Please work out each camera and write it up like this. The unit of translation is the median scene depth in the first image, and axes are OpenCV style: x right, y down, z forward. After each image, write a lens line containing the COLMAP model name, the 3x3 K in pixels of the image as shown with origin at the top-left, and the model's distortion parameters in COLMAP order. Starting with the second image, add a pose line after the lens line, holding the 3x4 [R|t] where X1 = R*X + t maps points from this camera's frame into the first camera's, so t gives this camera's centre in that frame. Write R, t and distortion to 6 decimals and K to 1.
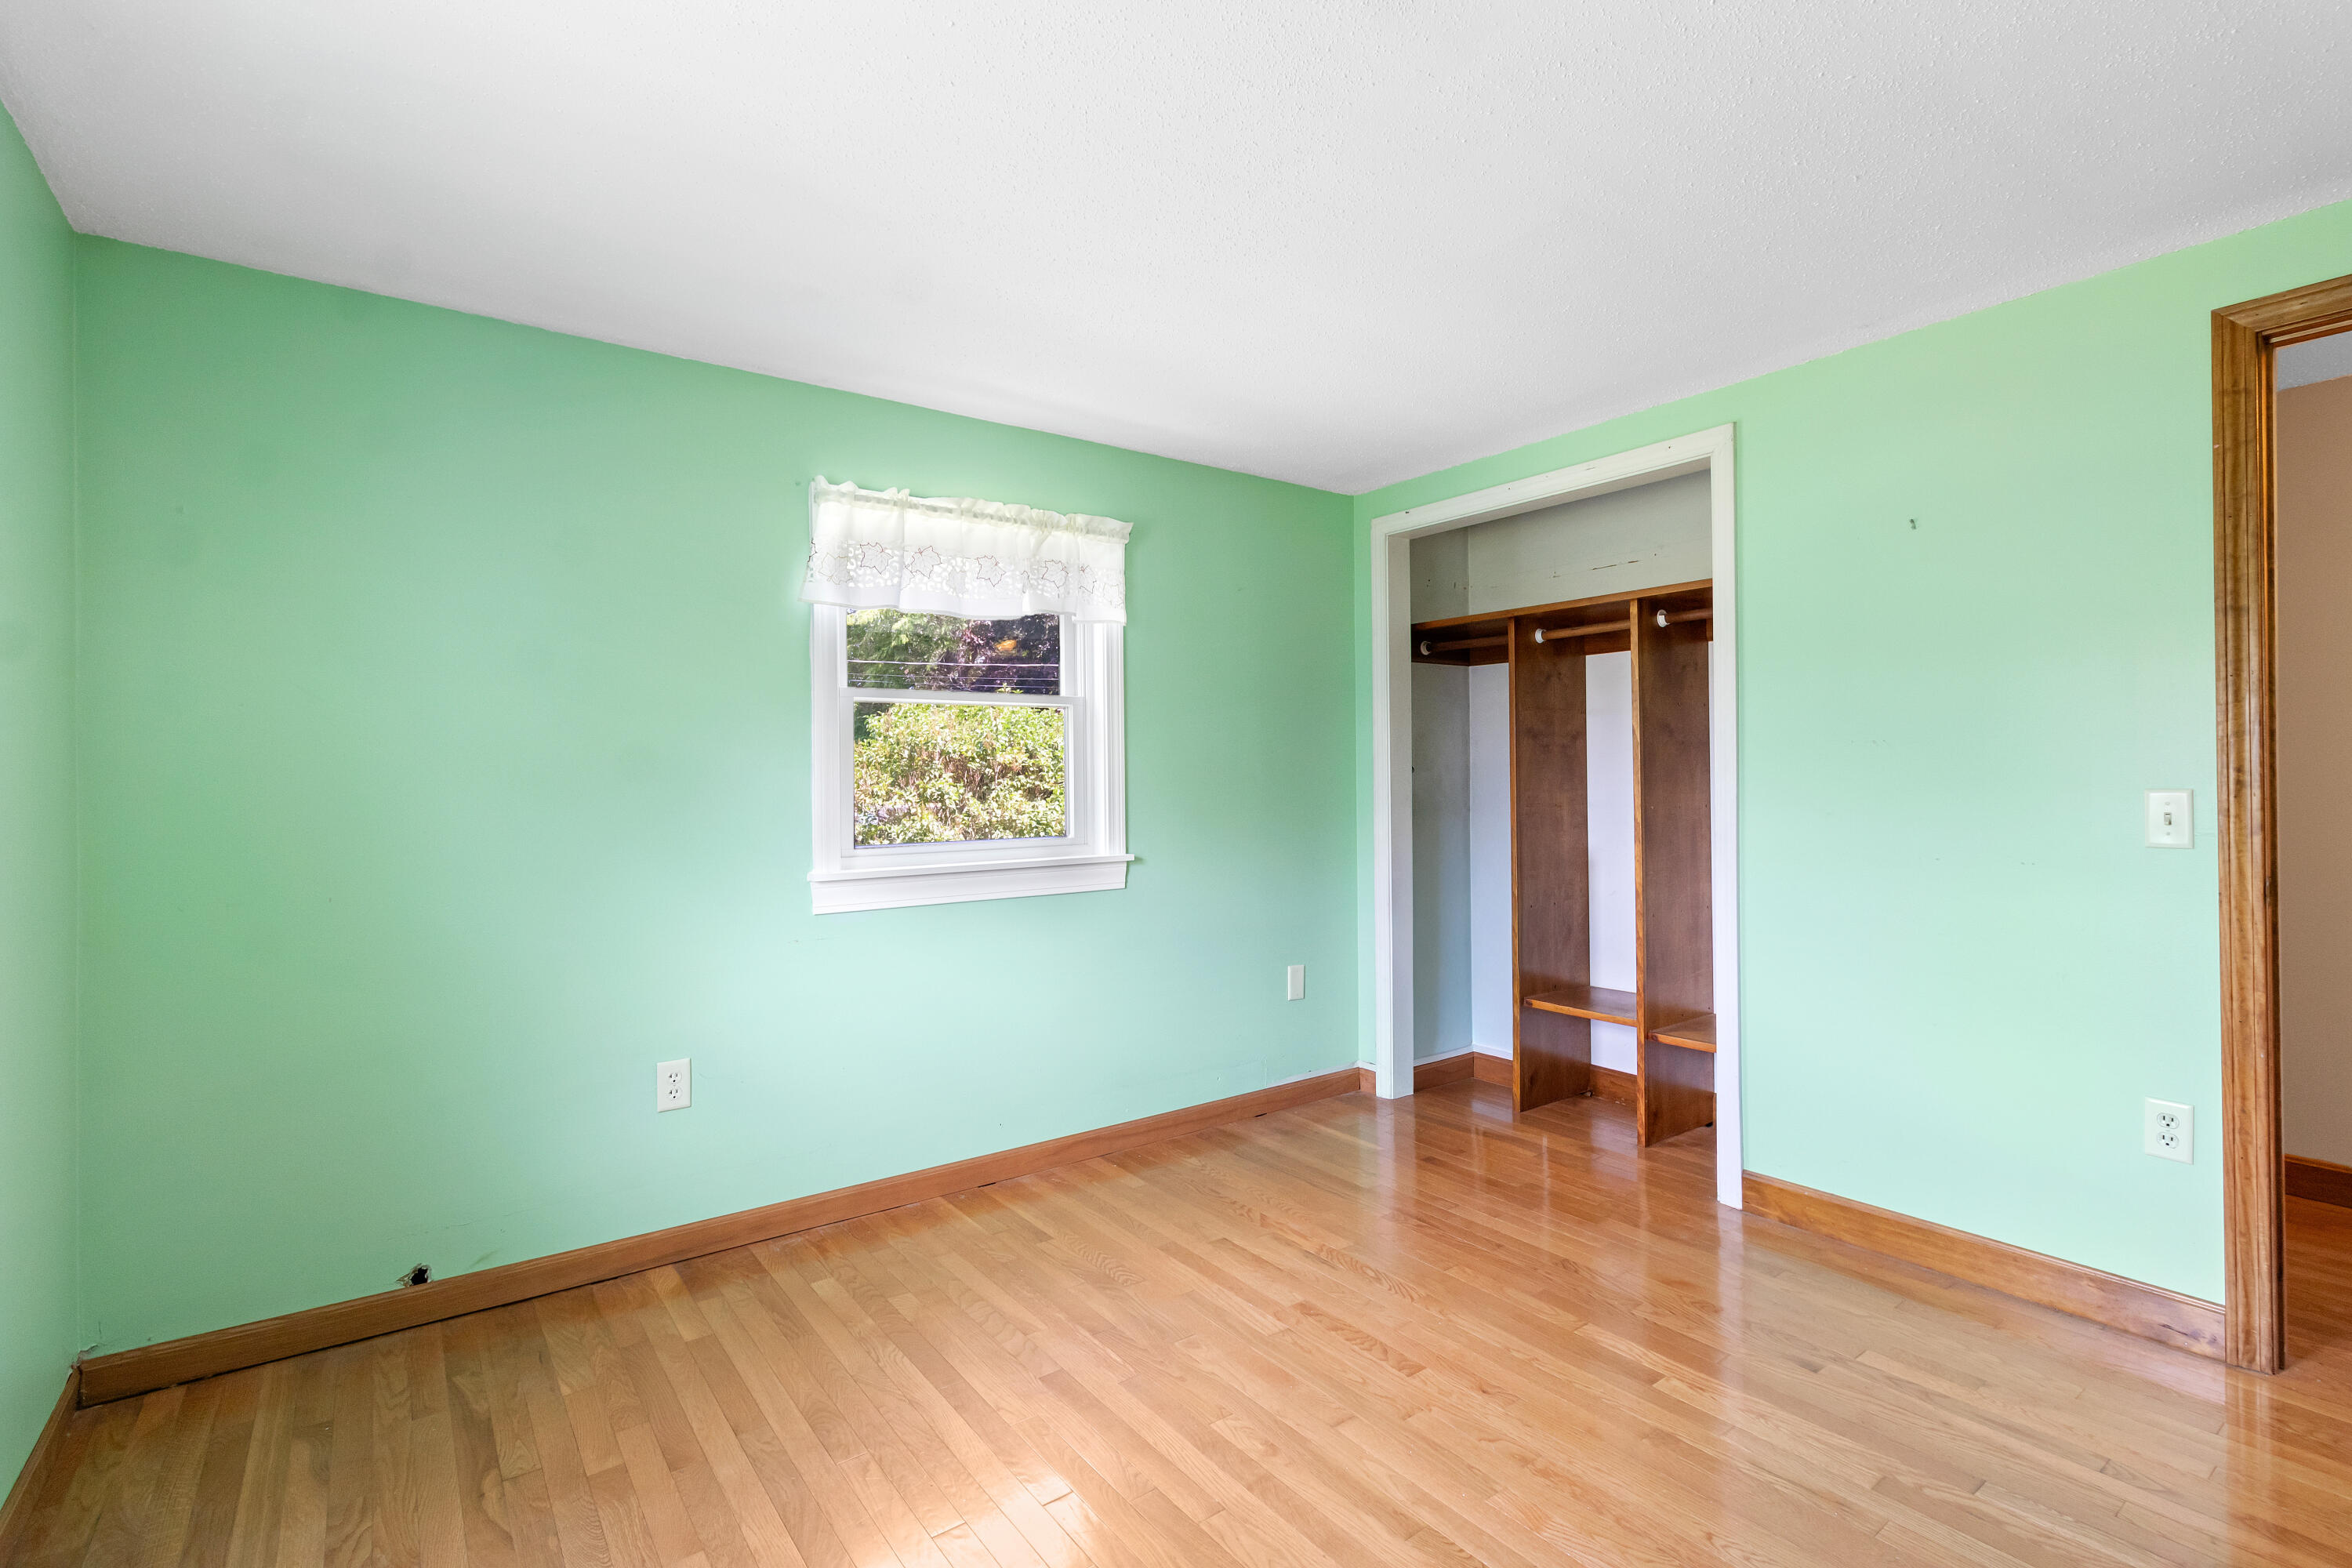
lens RADIAL K [[1093.1, 0, 1182.5], [0, 1093.1, 804.1], [0, 0, 1]] dist [0.000379, 0.000063]
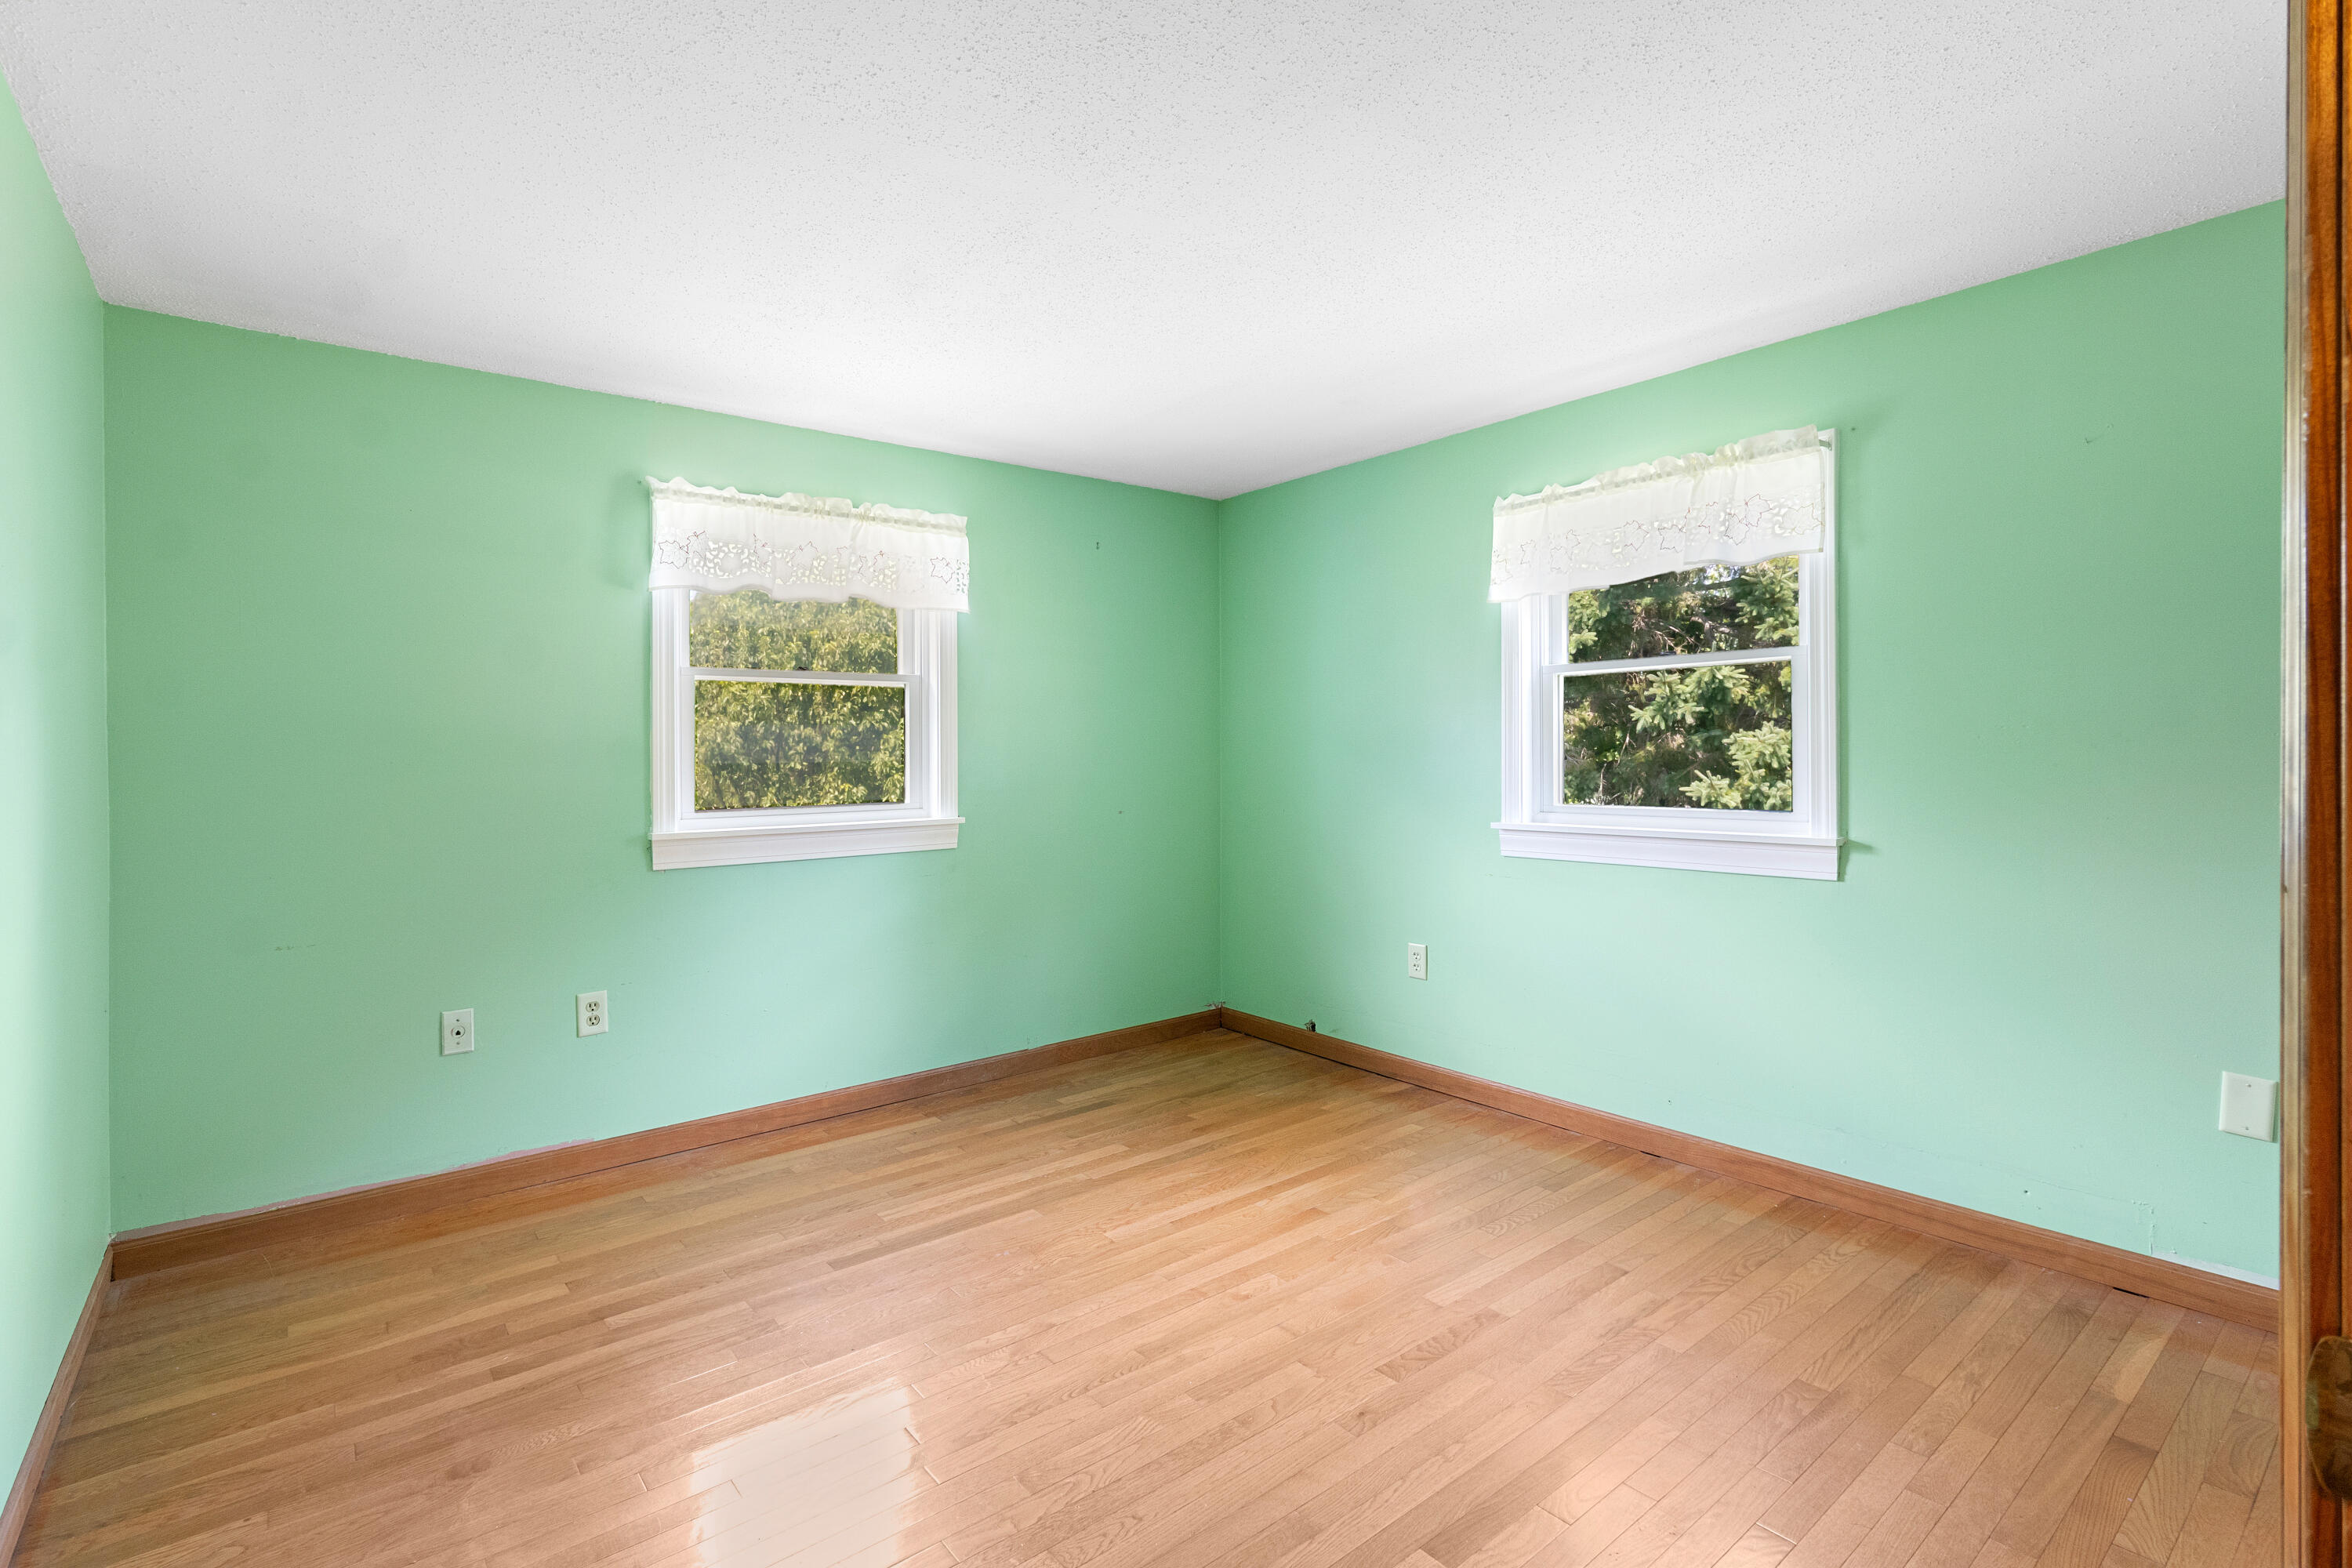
lens RADIAL K [[1084.0, 0, 1172.3], [0, 1084.0, 768.4], [0, 0, 1]] dist [0.002302, 0.000431]
pose [[0.039358, 0.026385, -0.998877, 0.925204], [-0.011799, 0.999594, 0.025939, -0.024865], [0.999156, 0.010765, 0.039653, 0.627907]]
